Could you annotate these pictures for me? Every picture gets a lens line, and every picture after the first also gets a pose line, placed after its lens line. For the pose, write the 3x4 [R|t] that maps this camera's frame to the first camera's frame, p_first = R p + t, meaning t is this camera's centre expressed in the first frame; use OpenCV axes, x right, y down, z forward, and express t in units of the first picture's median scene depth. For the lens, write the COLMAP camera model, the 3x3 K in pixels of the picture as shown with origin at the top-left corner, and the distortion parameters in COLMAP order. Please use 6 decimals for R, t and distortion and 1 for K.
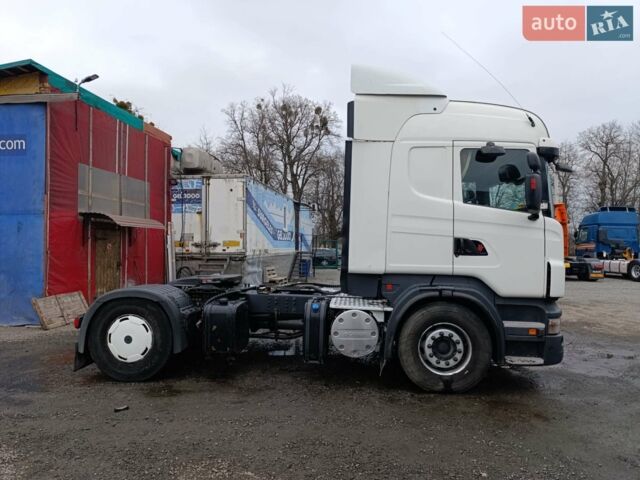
lens RADIAL K [[416.9, 0, 322.6], [0, 416.9, 237.0], [0, 0, 1]] dist [-0.005360, -0.000408]
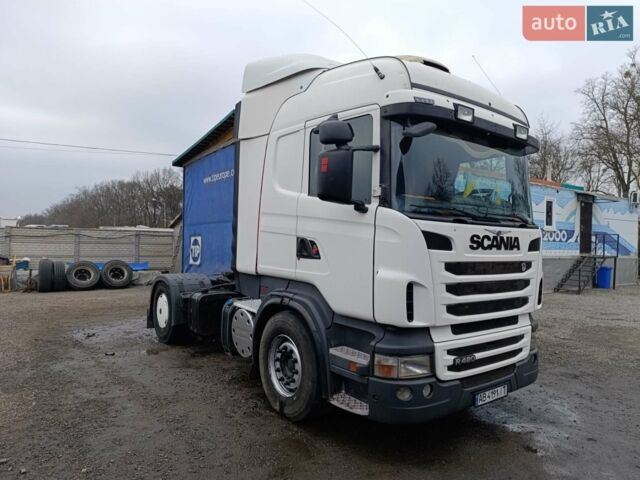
lens RADIAL K [[422.5, 0, 320.0], [0, 422.5, 240.0], [0, 0, 1]] dist [0.003584, 0.000747]
pose [[0.704202, 0.003222, -0.709992, 0.949306], [0.001106, 0.999984, 0.005635, 0.002728], [0.709999, -0.004753, 0.704187, 0.424793]]
